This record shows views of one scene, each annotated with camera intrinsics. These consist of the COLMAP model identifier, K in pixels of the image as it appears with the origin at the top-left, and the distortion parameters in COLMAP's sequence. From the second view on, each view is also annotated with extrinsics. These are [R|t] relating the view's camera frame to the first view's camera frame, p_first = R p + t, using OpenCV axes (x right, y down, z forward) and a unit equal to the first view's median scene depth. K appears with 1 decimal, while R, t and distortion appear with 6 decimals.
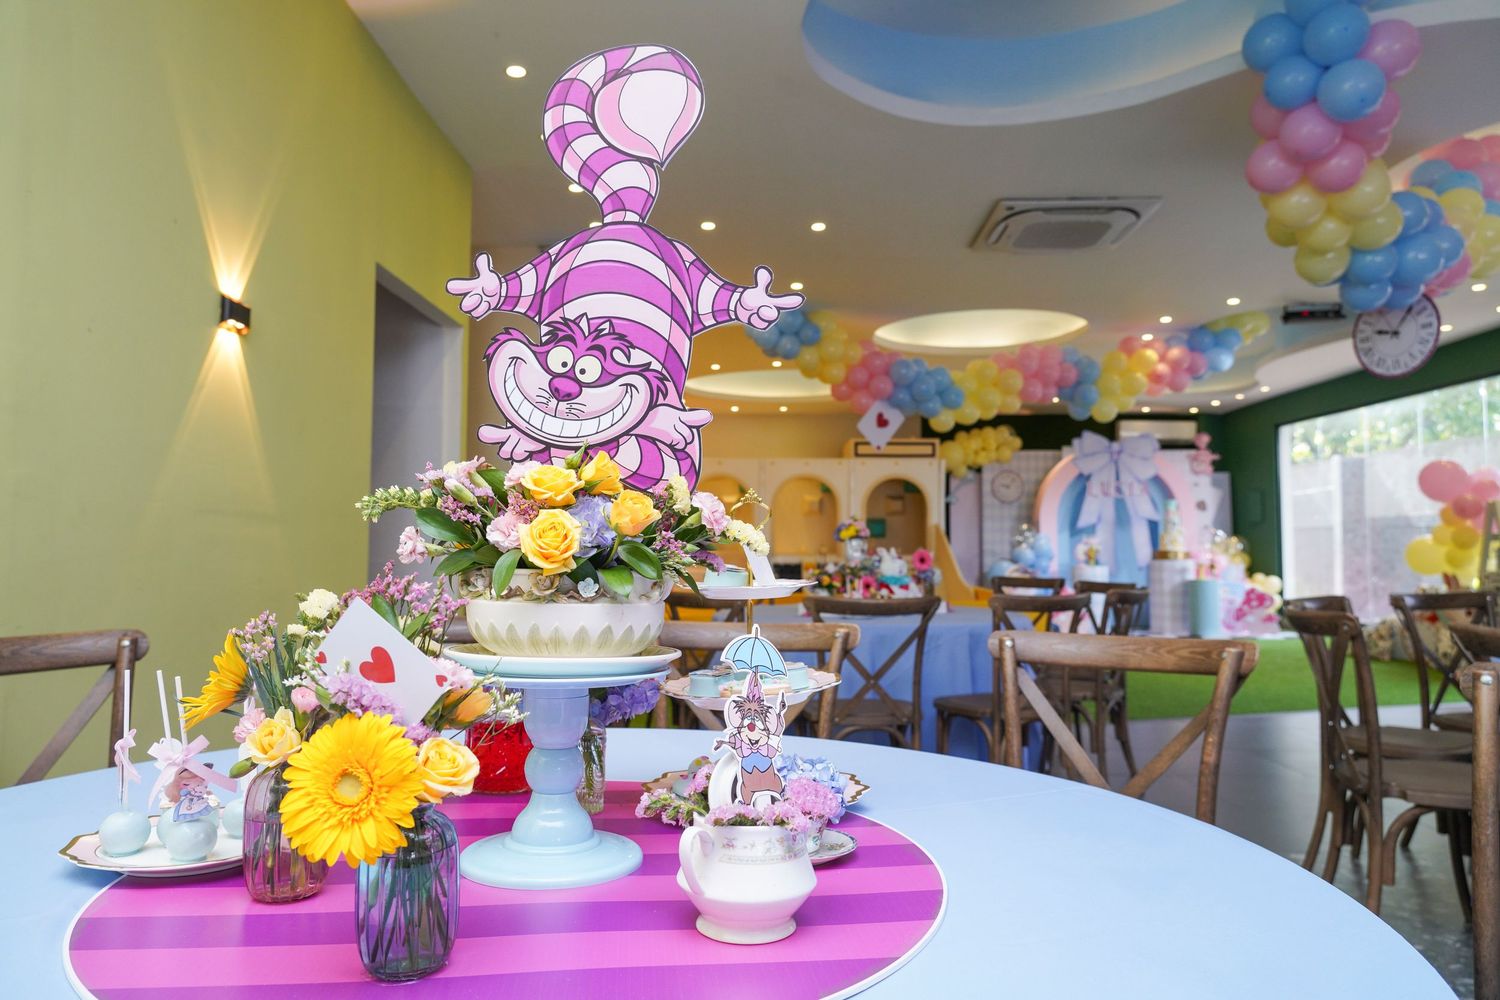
lens RADIAL K [[998.5, 0, 751.1], [0, 998.5, 499.5], [0, 0, 1]] dist [-0.030945, 0.010798]
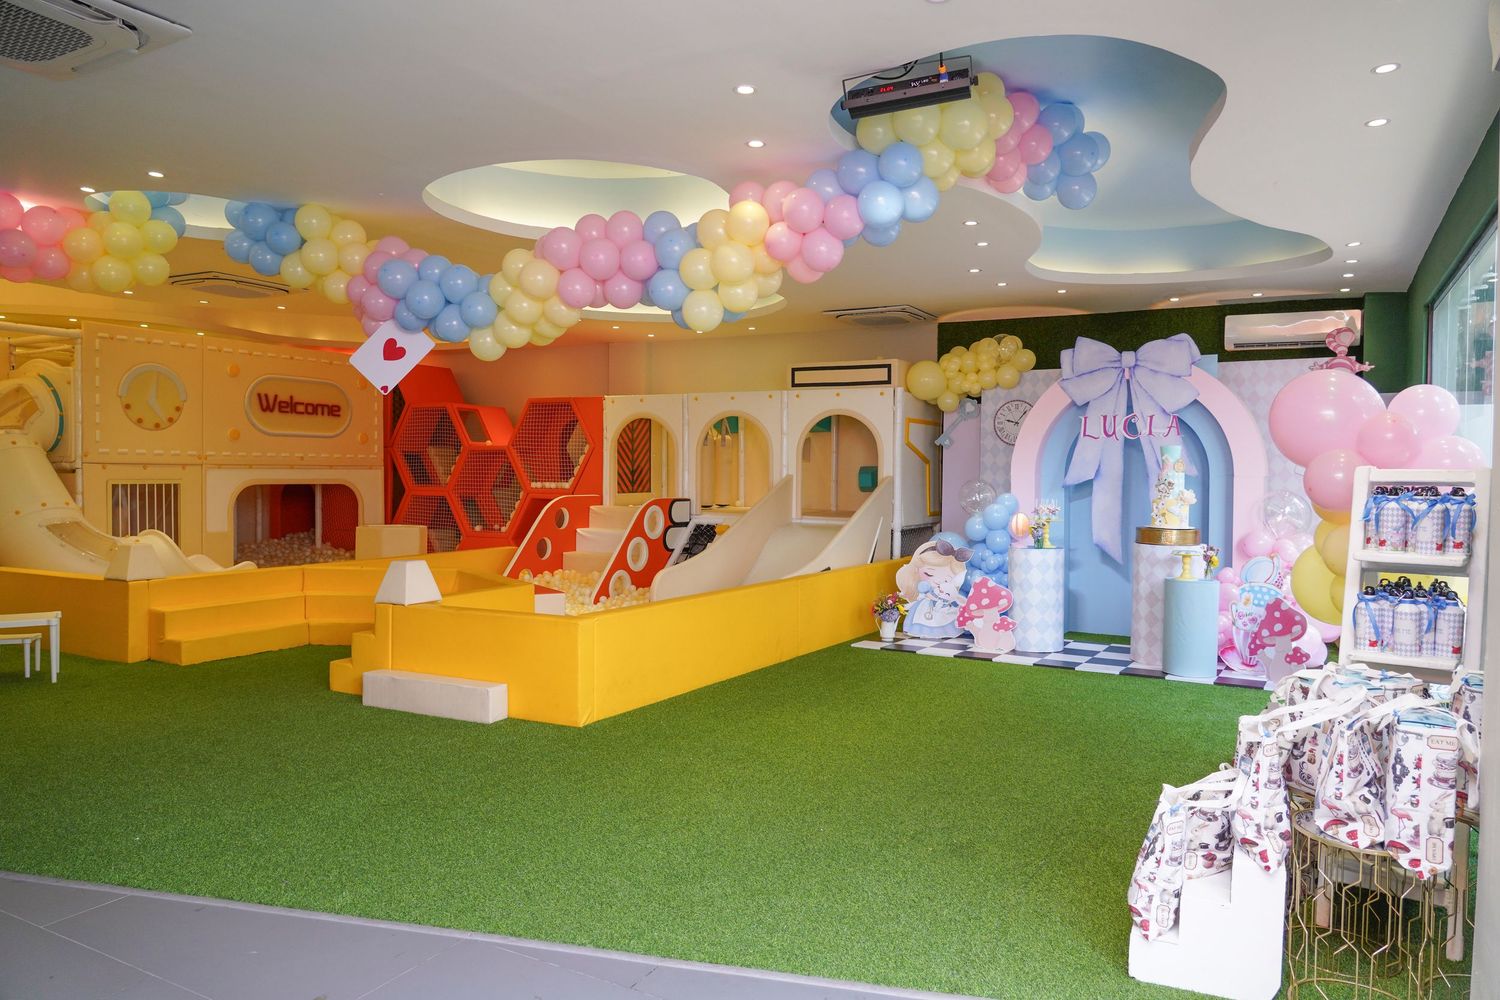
lens RADIAL K [[998.5, 0, 751.7], [0, 998.5, 498.4], [0, 0, 1]] dist [-0.030945, 0.010798]
pose [[0.885301, 0.018985, -0.464630, 0.451963], [0.016063, 0.997321, 0.071359, -0.013562], [0.464740, -0.070638, 0.882625, 0.322556]]
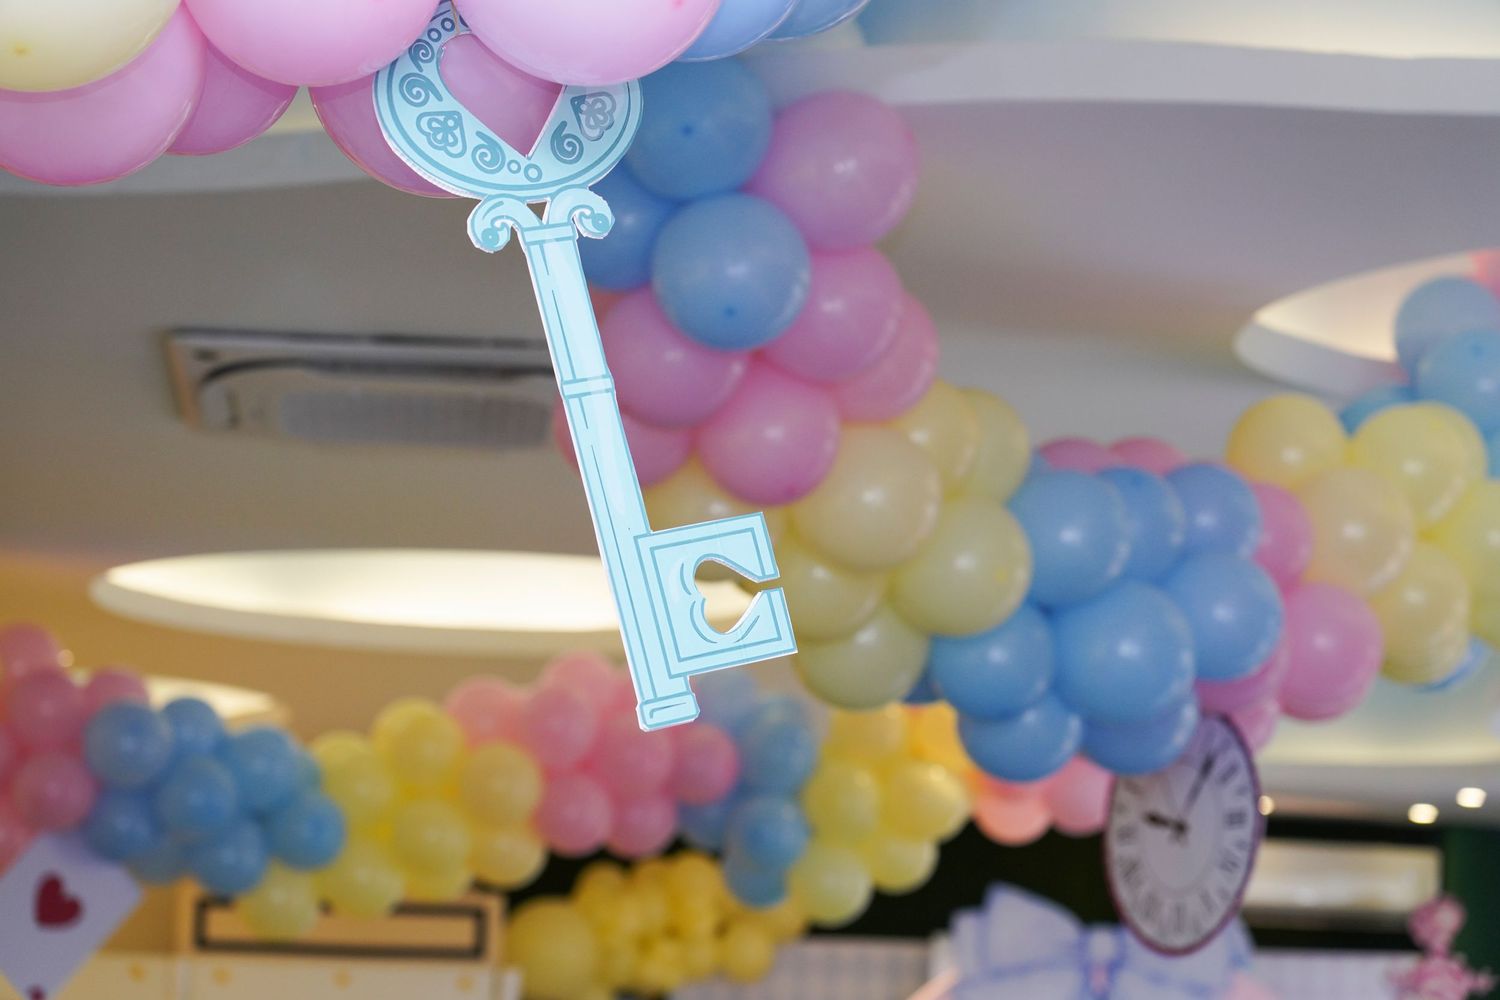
lens RADIAL K [[4022.6, 0, 763.7], [0, 4022.6, 502.6], [0, 0, 1]] dist [-0.042622, 0.000000]
pose [[0.991566, 0.042399, 0.122474, 0.124144], [-0.028099, 0.992827, -0.116213, -0.042594], [-0.126523, 0.111791, 0.985644, -0.139340]]
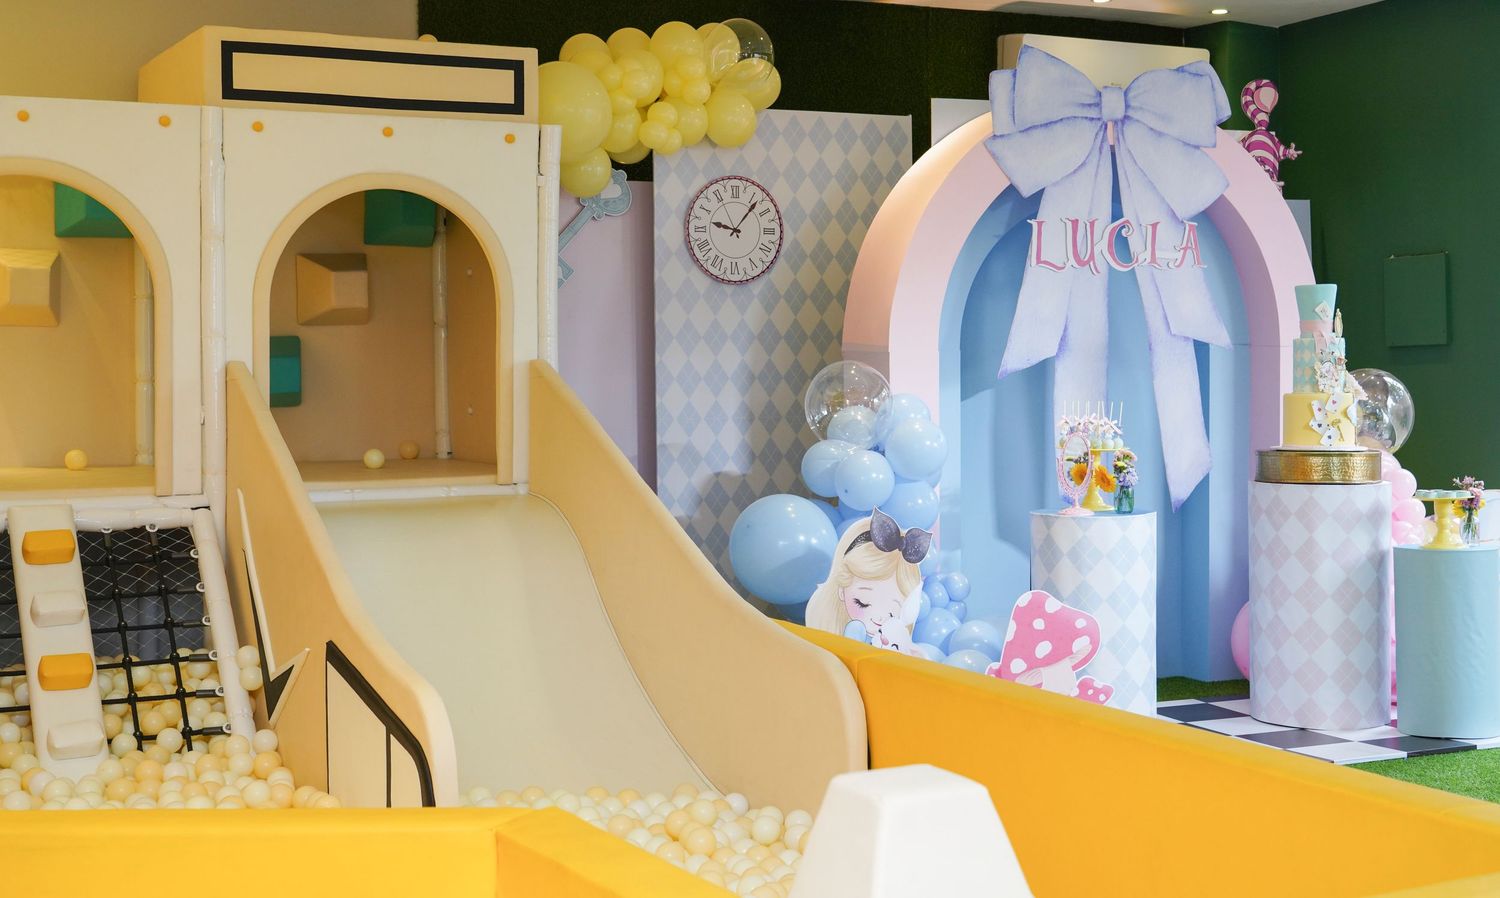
lens RADIAL K [[1998.2, 0, 758.5], [0, 1998.2, 437.6], [0, 0, 1]] dist [0.023313, 0.000000]
pose [[0.889060, -0.028179, 0.456922, -0.009636], [-0.013042, 0.996140, 0.086810, -0.003113], [-0.457604, -0.083138, 0.885261, 0.504871]]
